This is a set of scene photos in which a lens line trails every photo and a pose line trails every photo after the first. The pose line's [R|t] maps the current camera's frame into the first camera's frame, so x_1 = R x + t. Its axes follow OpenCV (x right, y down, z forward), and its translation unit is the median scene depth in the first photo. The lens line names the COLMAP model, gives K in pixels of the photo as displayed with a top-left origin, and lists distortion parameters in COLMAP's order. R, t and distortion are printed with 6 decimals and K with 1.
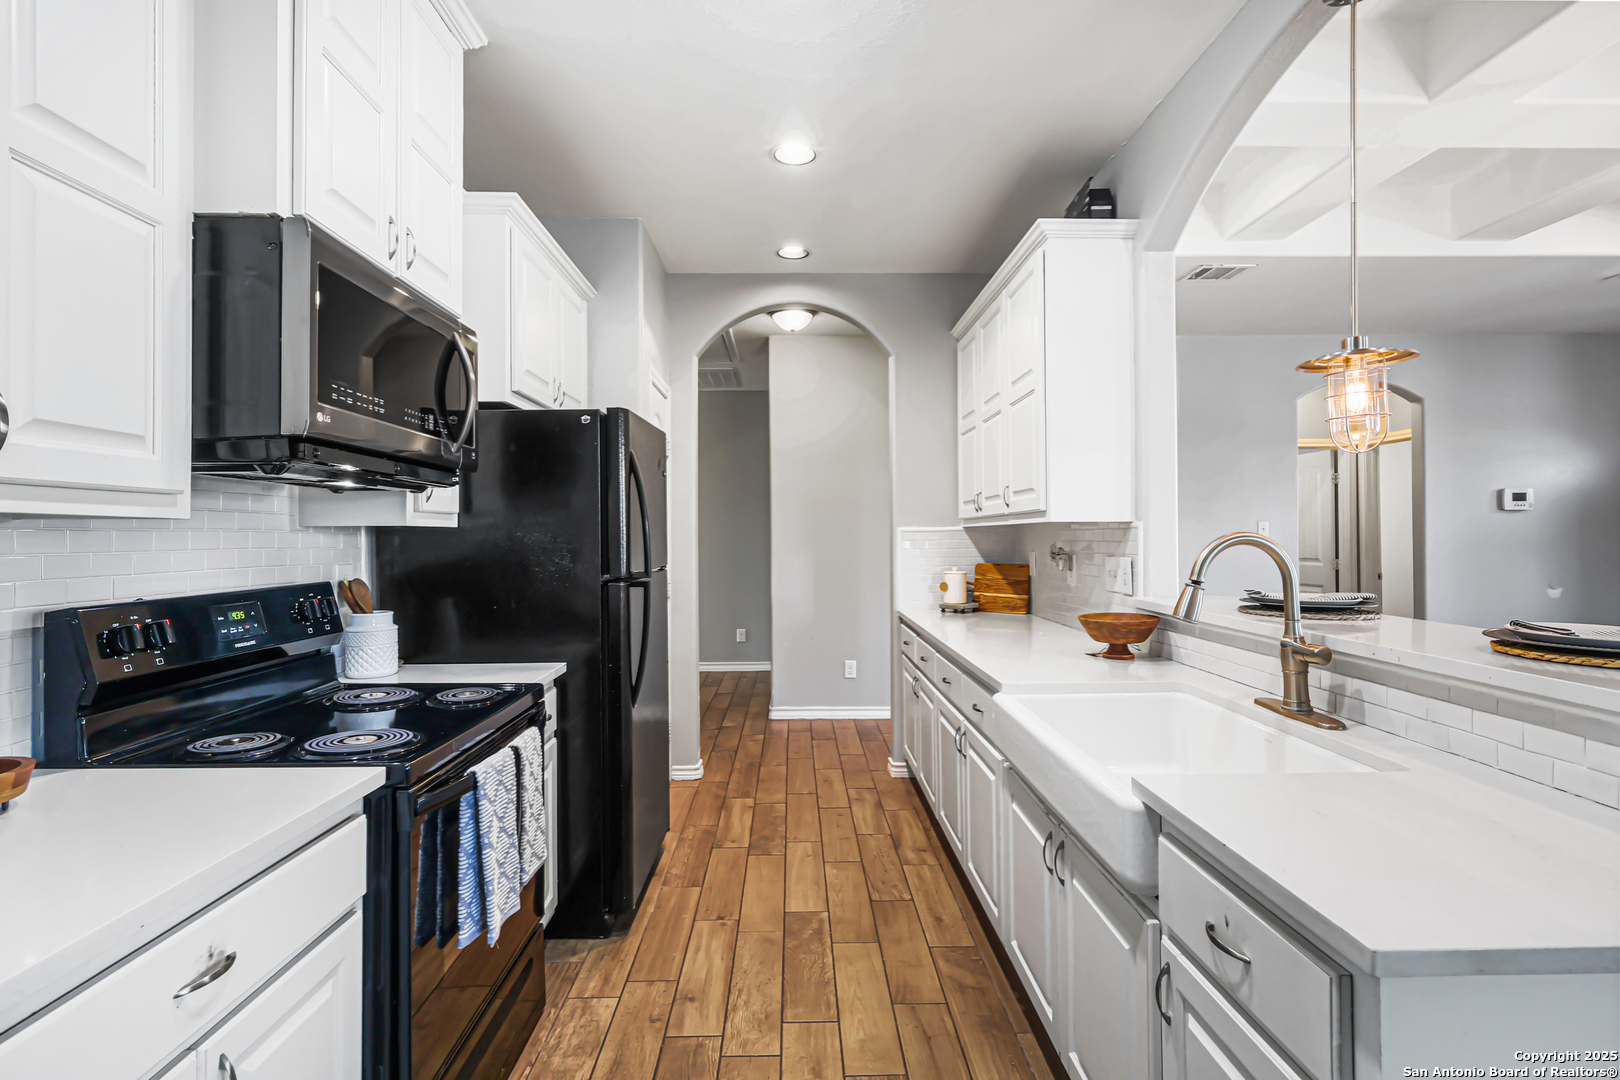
lens RADIAL K [[769.3, 0, 807.3], [0, 769.3, 535.6], [0, 0, 1]] dist [-0.001039, 0.002744]
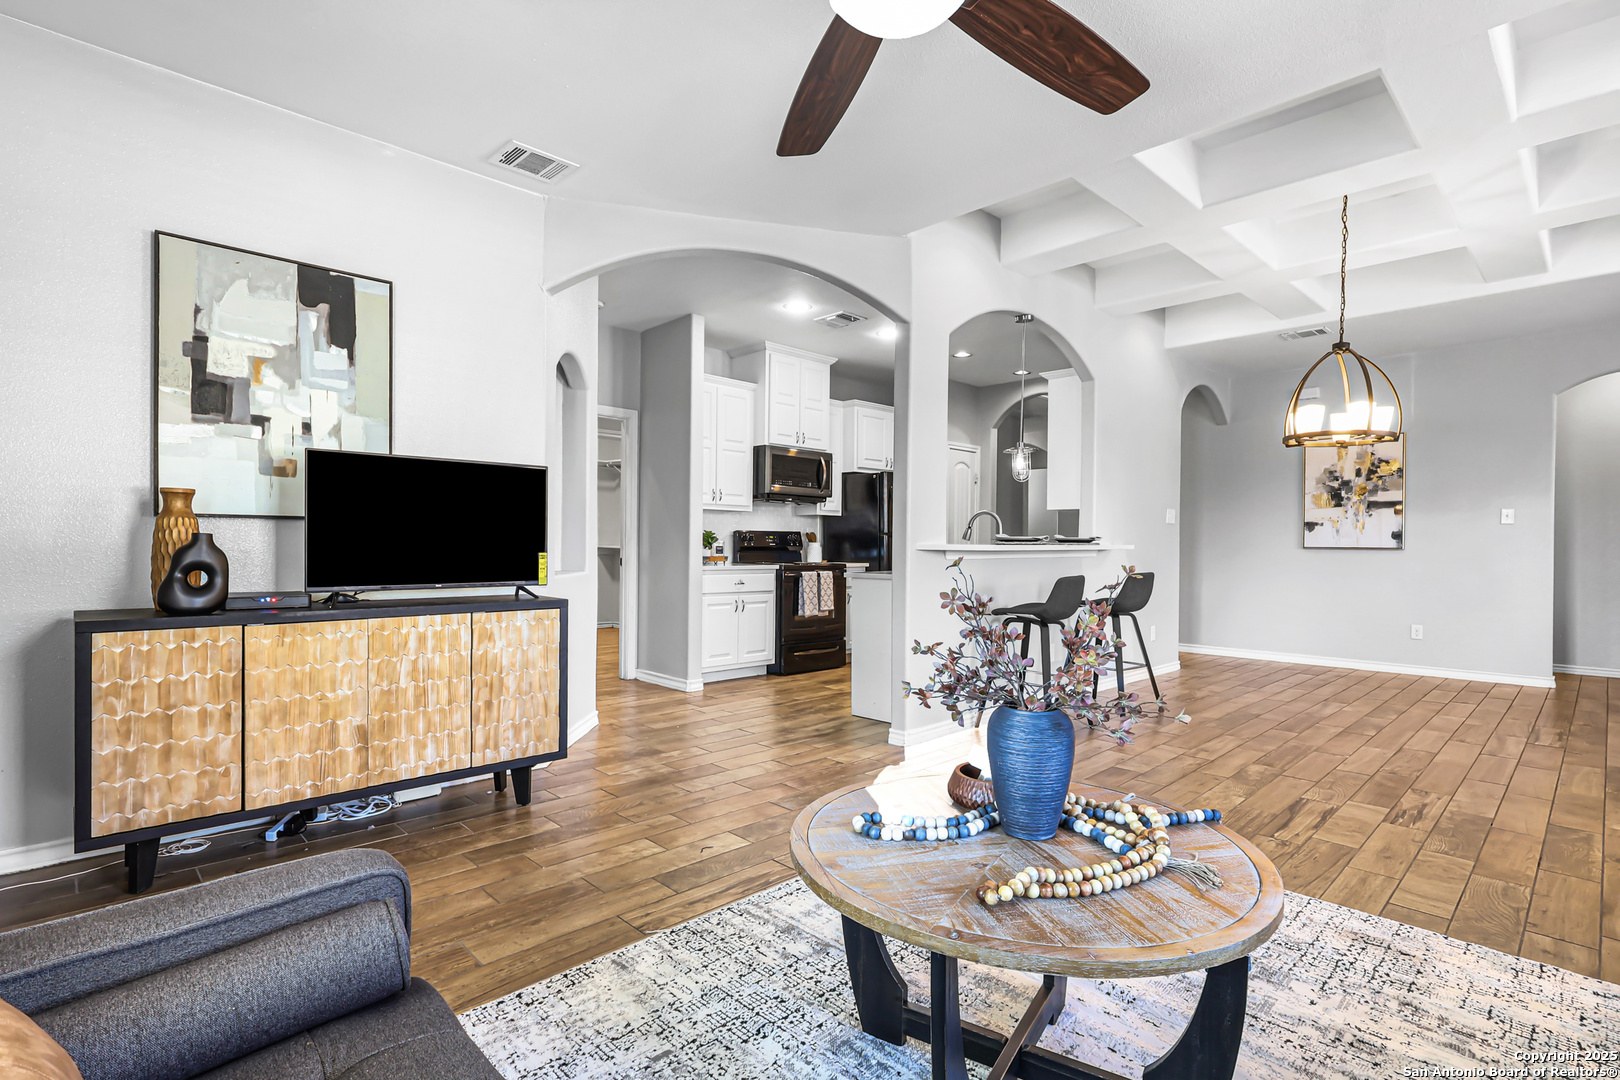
lens RADIAL K [[769.3, 0, 812.8], [0, 769.3, 544.6], [0, 0, 1]] dist [-0.001039, 0.002744]
pose [[0.684097, 0.008316, -0.729344, 1.491022], [-0.007449, 0.999963, 0.004415, 0.081071], [0.729353, 0.002413, 0.684133, -1.006925]]
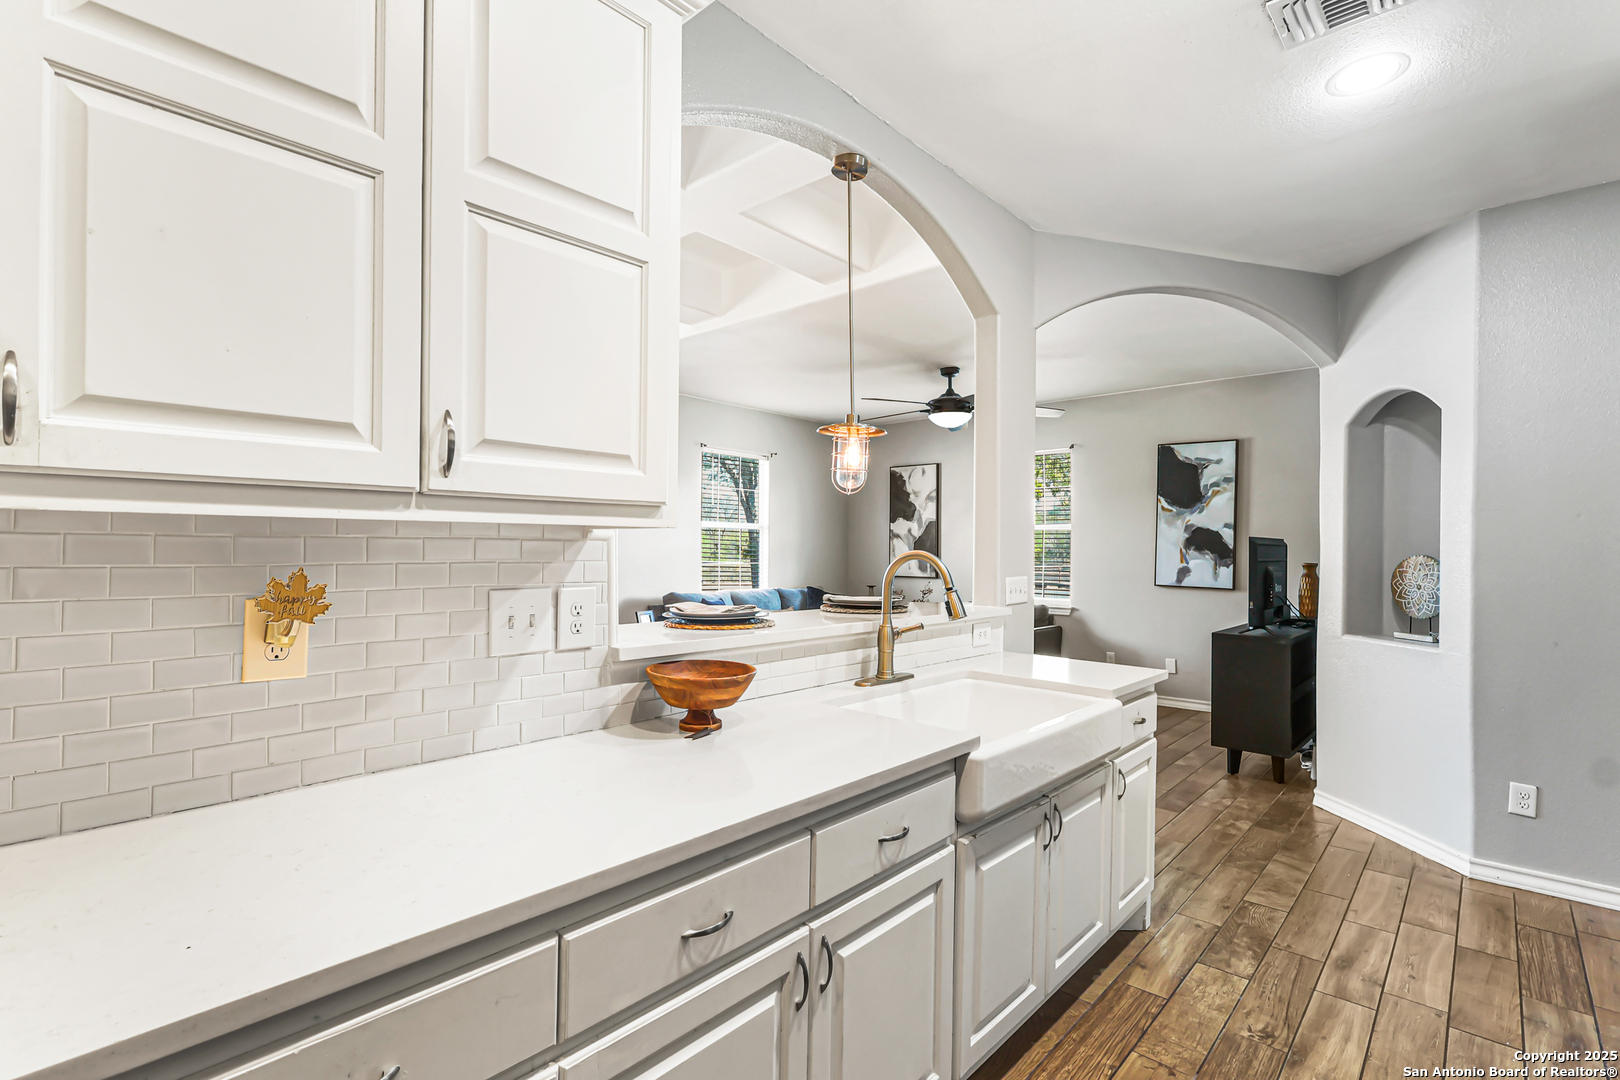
lens RADIAL K [[769.3, 0, 792.6], [0, 769.3, 536.3], [0, 0, 1]] dist [-0.001039, 0.002744]
pose [[-0.725606, 0.003326, 0.688102, -0.133948], [-0.010045, 0.999831, -0.015425, -0.003945], [-0.688037, -0.018105, -0.725450, 1.388575]]
